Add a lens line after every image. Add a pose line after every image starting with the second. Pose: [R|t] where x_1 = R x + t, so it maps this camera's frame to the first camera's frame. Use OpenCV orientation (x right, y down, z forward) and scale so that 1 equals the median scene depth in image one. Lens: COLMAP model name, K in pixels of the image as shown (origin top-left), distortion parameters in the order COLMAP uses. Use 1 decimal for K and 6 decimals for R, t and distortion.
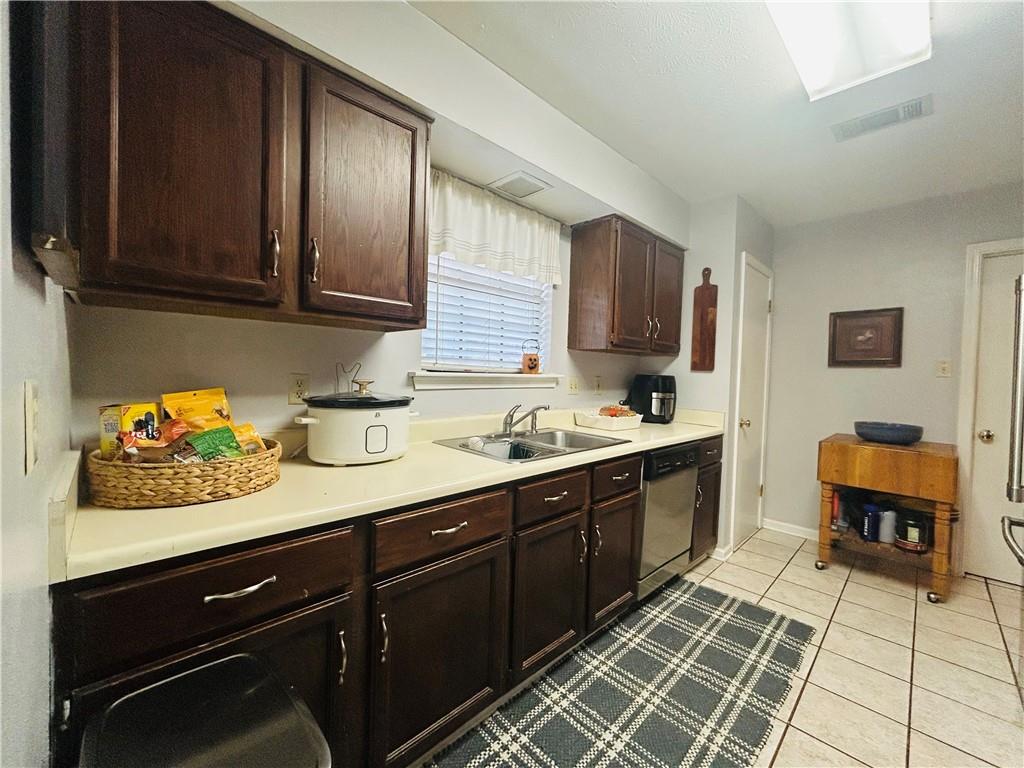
lens RADIAL K [[413.8, 0, 512.0], [0, 413.8, 384.0], [0, 0, 1]] dist [0.000689, 0.000093]
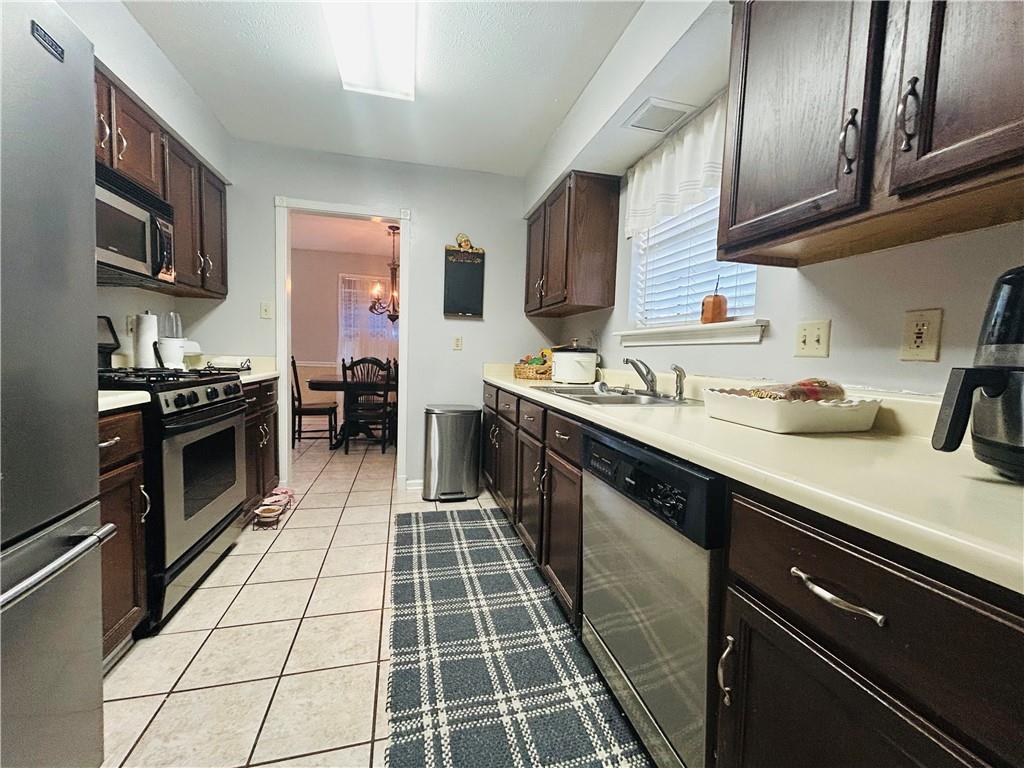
lens RADIAL K [[413.8, 0, 512.0], [0, 413.8, 384.0], [0, 0, 1]] dist [0.000689, 0.000093]
pose [[-0.497698, 0.024539, -0.867003, 1.223528], [-0.061489, 0.996086, 0.063489, 0.080405], [0.865168, 0.084909, -0.494242, 1.549189]]
